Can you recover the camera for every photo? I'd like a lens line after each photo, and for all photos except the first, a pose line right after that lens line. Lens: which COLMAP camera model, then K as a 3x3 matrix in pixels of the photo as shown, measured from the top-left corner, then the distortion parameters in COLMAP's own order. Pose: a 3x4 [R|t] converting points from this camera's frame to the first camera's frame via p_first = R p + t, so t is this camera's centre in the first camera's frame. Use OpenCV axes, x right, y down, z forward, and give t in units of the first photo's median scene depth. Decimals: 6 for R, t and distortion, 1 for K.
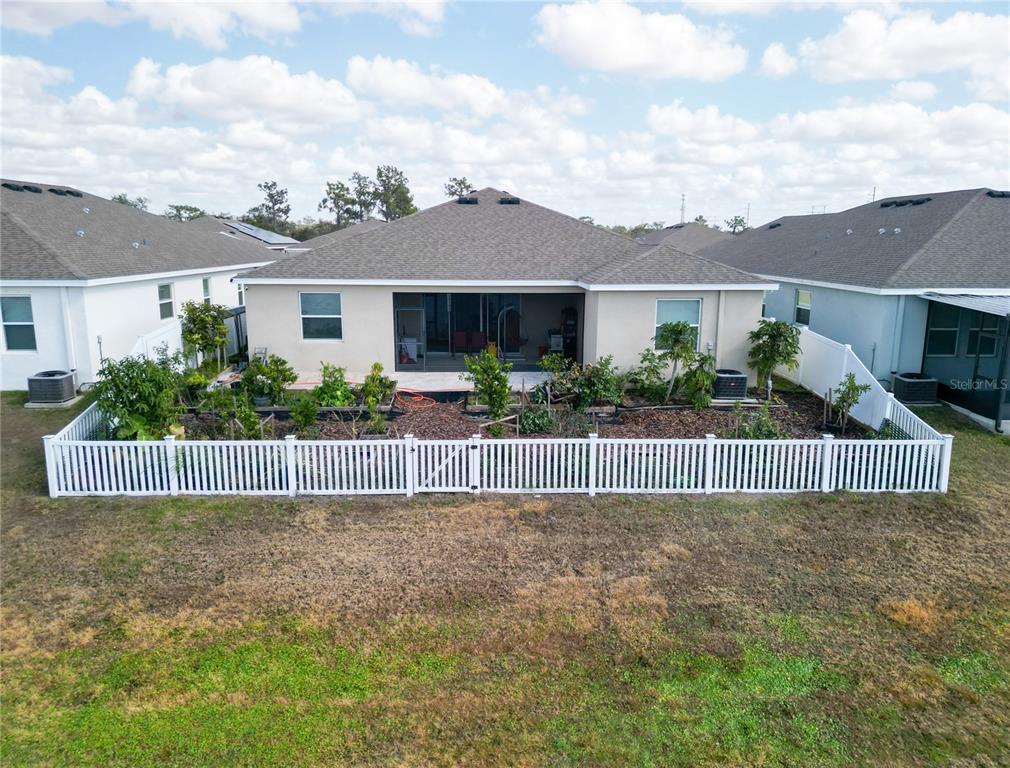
lens RADIAL K [[732.5, 0, 505.0], [0, 732.5, 384.0], [0, 0, 1]] dist [0.060811, -0.000506]
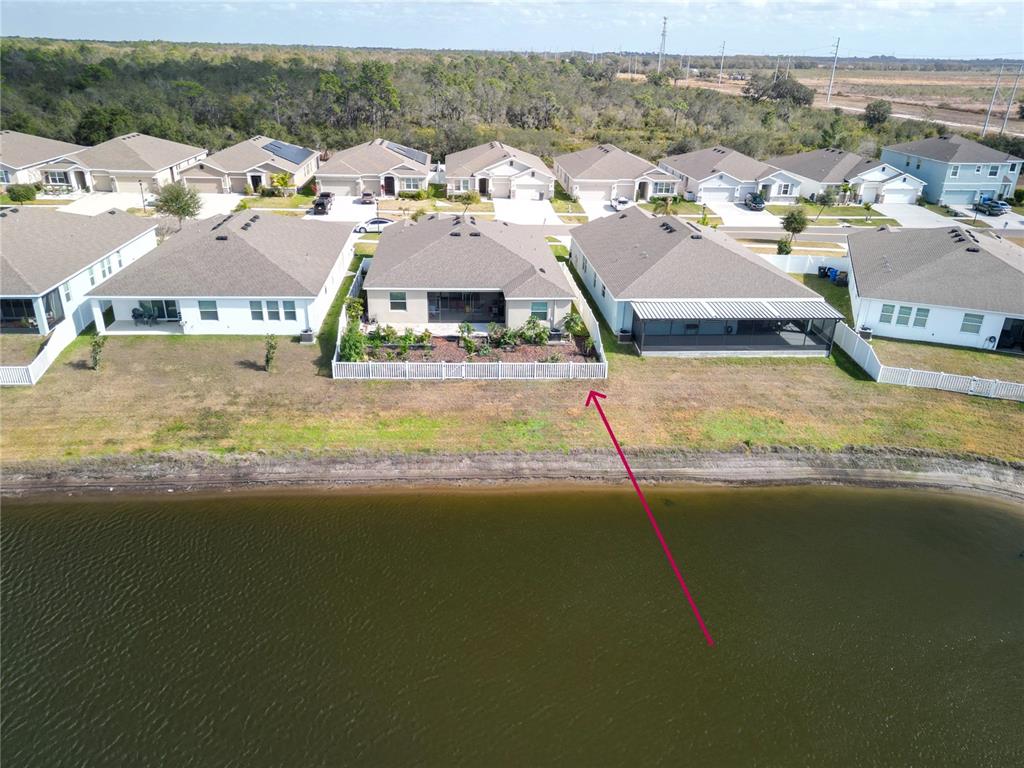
lens RADIAL K [[724.5, 0, 500.6], [0, 724.5, 386.7], [0, 0, 1]] dist [0.054026, -0.041403]
pose [[0.999404, 0.002513, 0.034422, 0.012374], [-0.010137, 0.974731, 0.223151, -0.536635], [-0.032991, -0.223367, 0.974176, -2.149047]]
